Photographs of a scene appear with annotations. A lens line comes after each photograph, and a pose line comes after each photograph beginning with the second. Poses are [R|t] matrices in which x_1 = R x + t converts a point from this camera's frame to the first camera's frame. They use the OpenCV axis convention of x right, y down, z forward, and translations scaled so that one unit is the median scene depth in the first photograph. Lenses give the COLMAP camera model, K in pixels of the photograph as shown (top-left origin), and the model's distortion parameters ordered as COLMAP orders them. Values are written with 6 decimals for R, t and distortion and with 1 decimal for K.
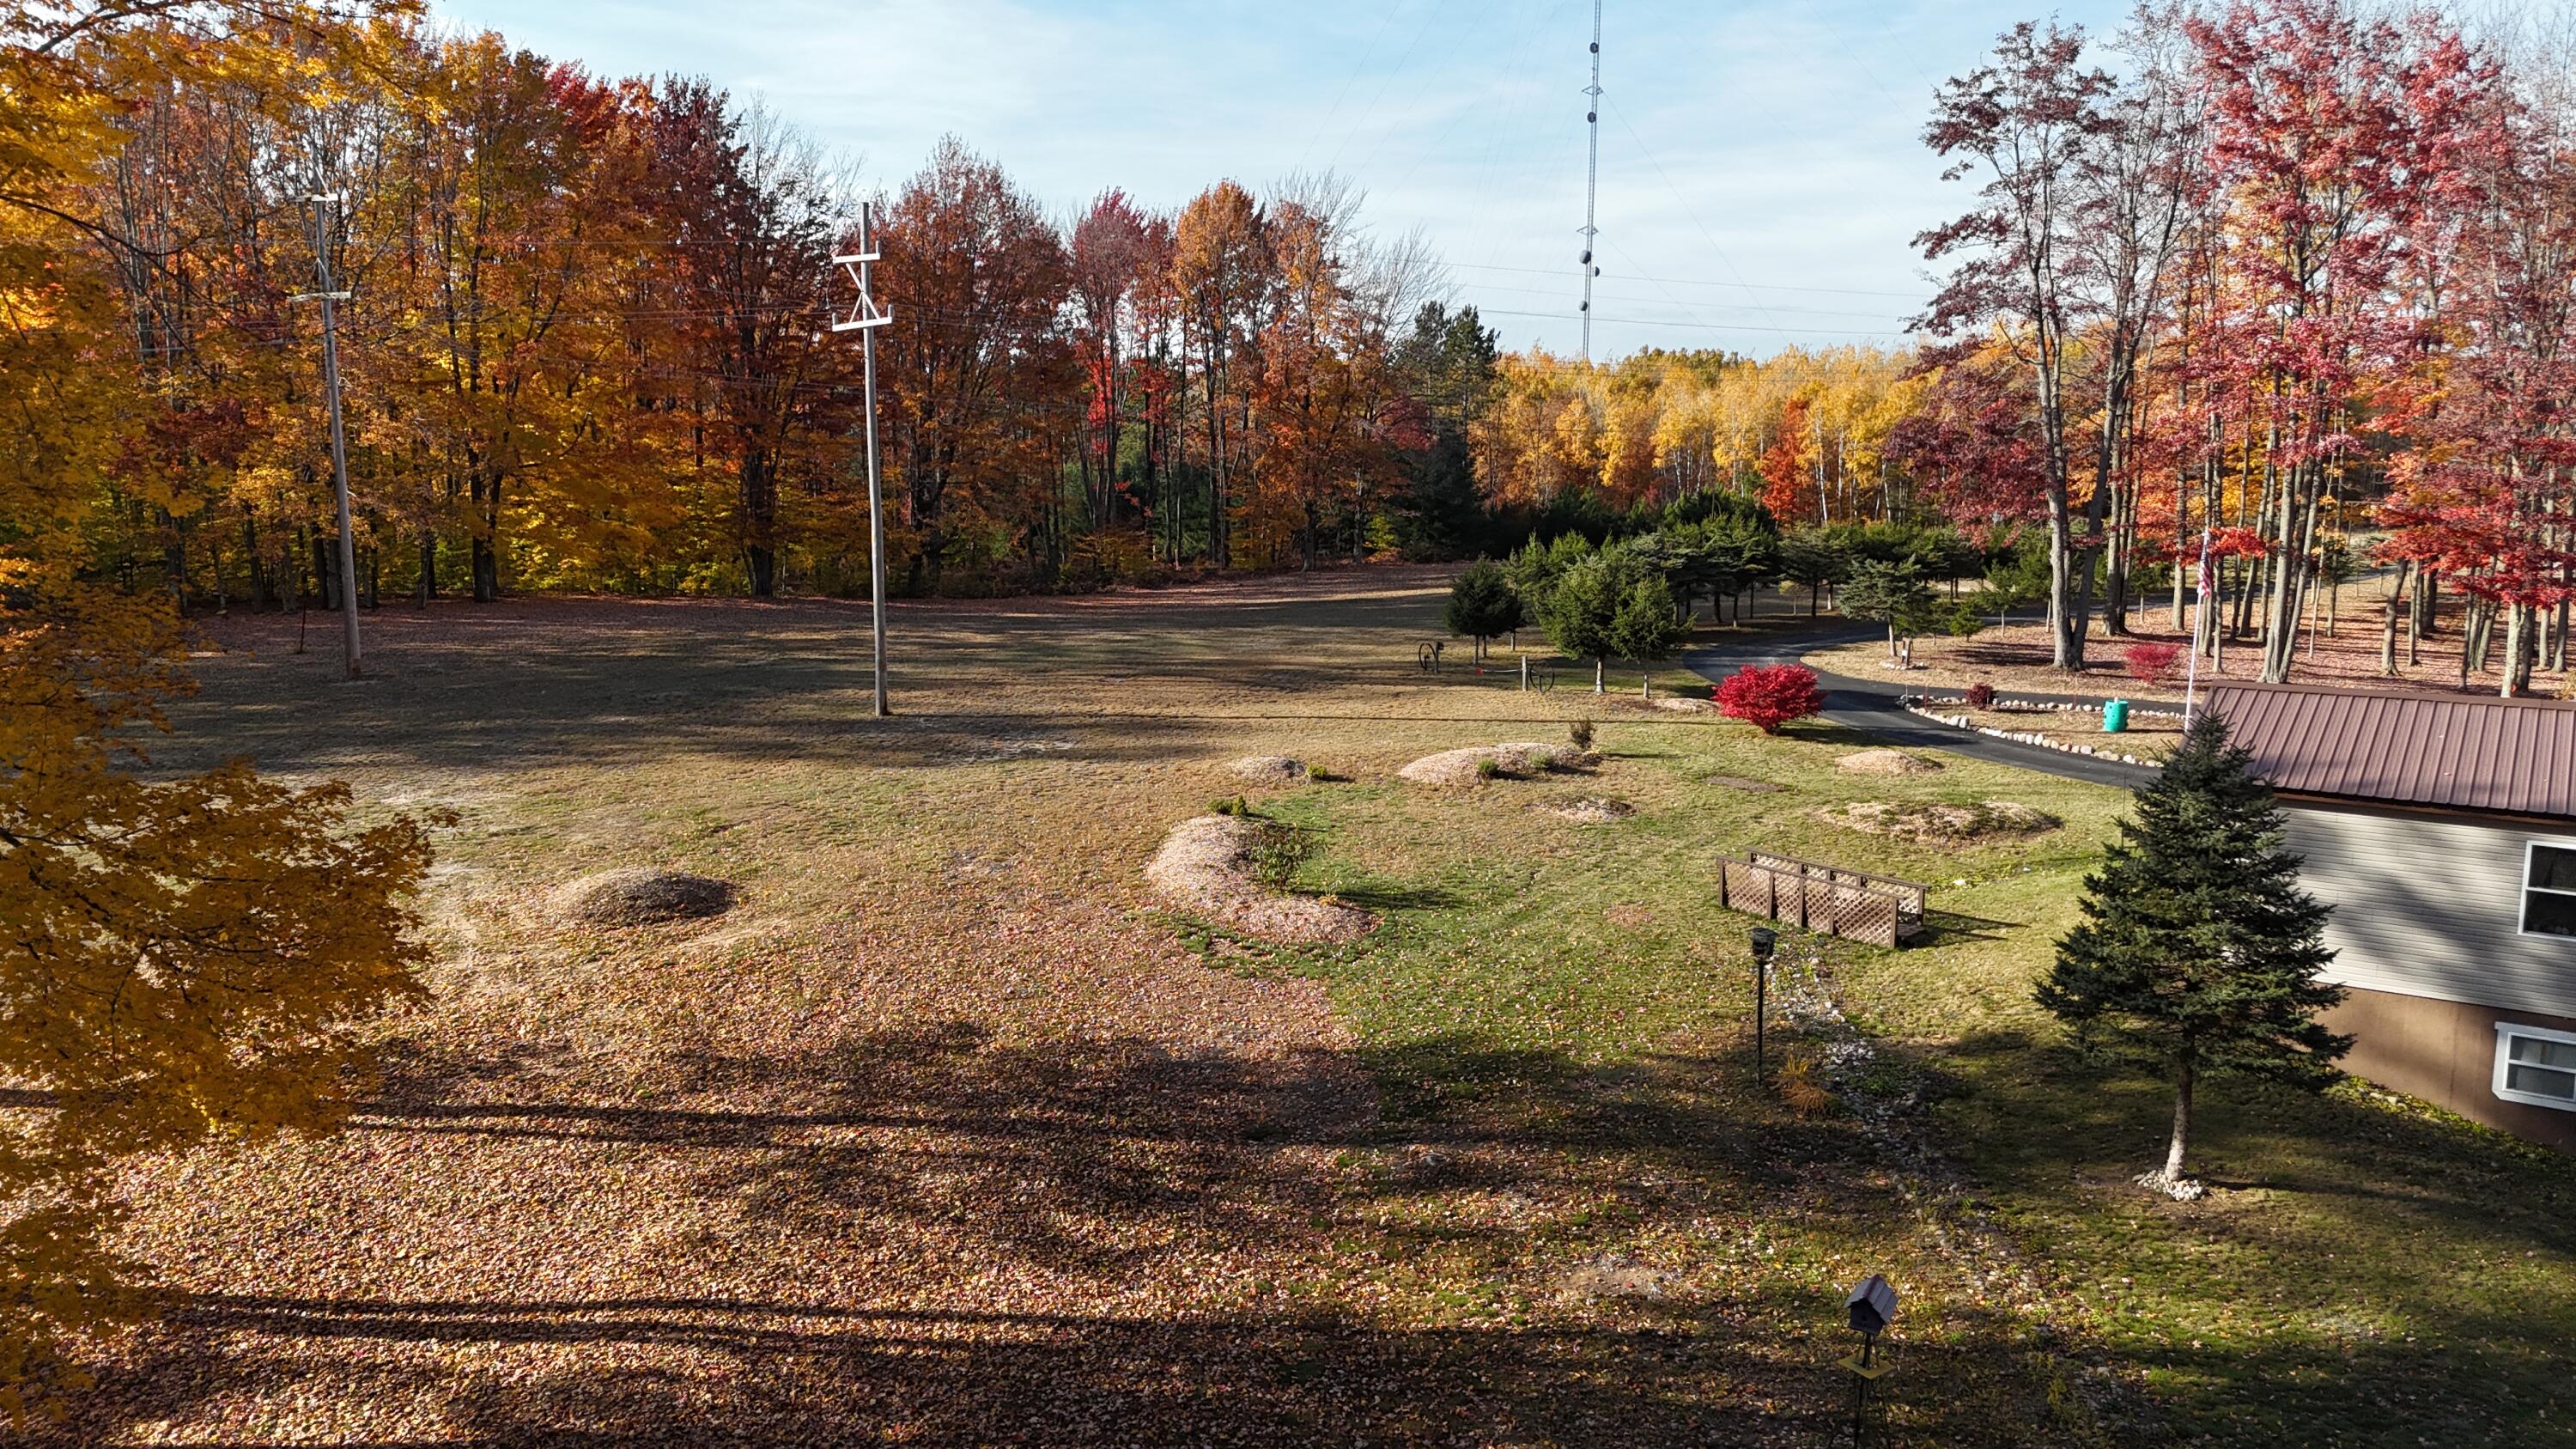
lens RADIAL K [[1875.2, 0, 1288.0], [0, 1875.2, 724.5], [0, 0, 1]] dist [0.054753, -0.000657]
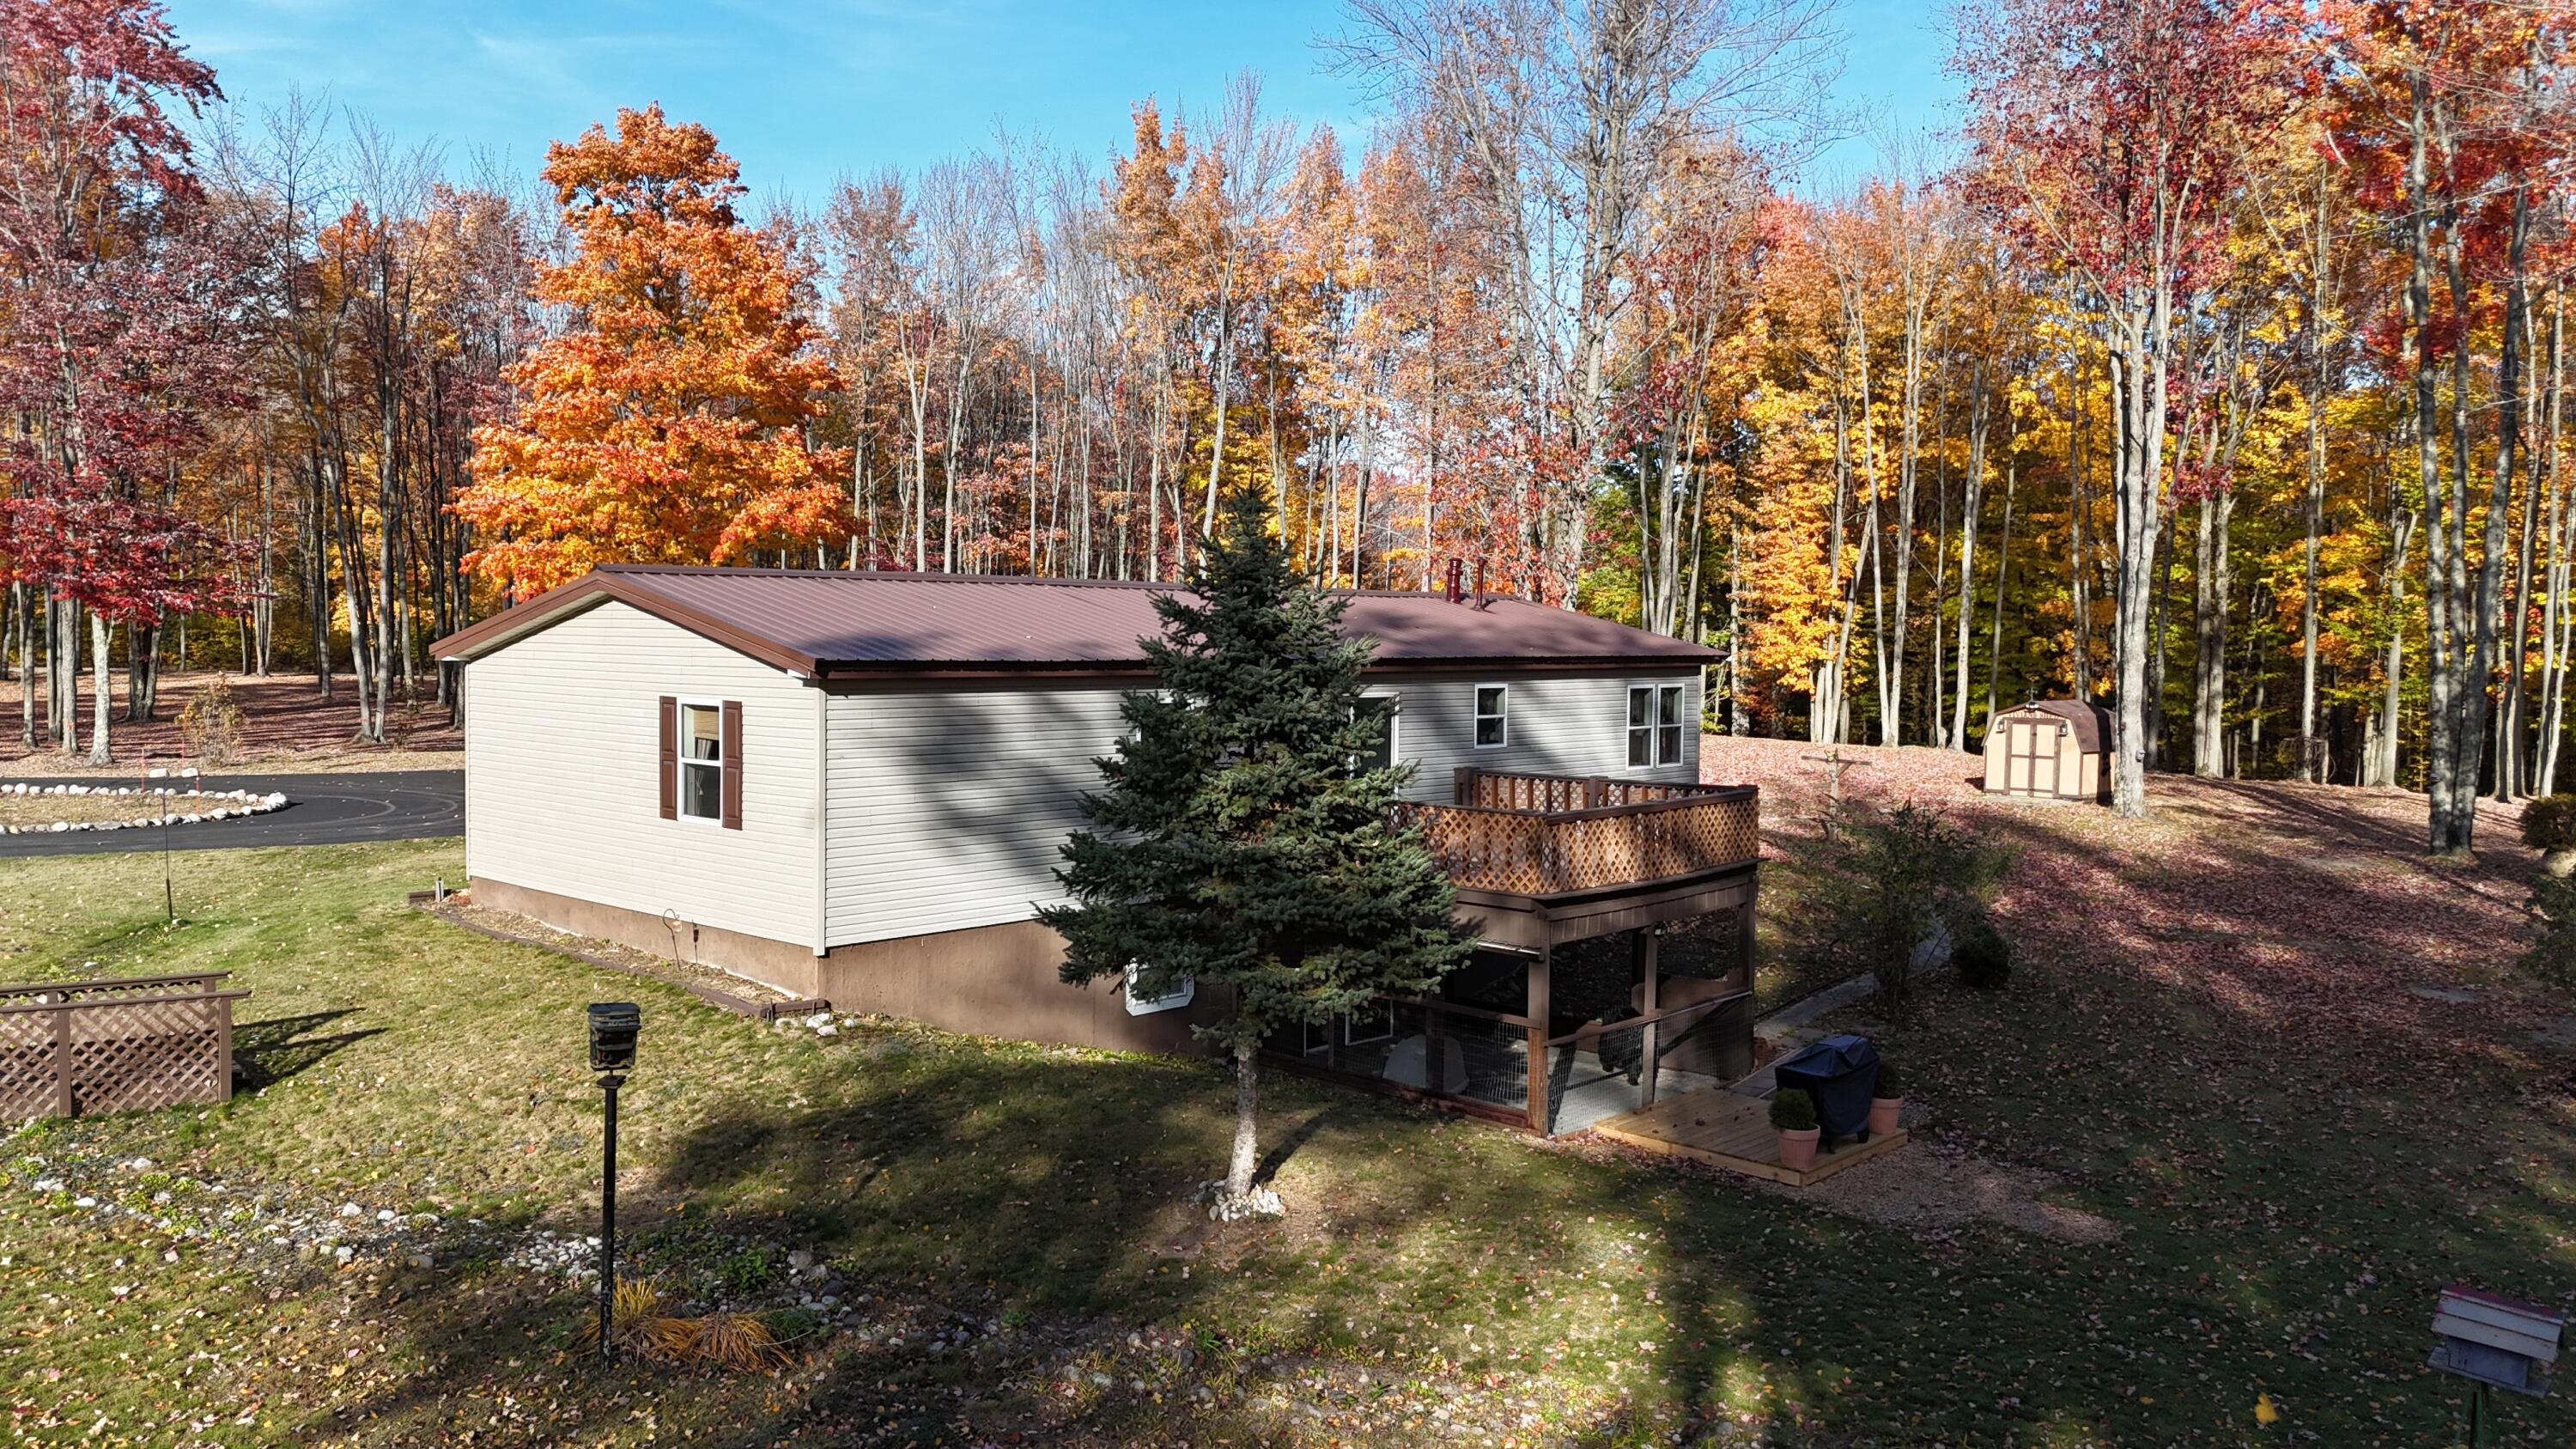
lens RADIAL K [[1930.9, 0, 1288.0], [0, 1930.9, 724.5], [0, 0, 1]] dist [0.041576, -0.008143]
pose [[0.176528, -0.051489, 0.982948, -0.145666], [0.147387, 0.988755, 0.025324, 0.054647], [-0.973198, 0.140404, 0.182132, 0.701780]]
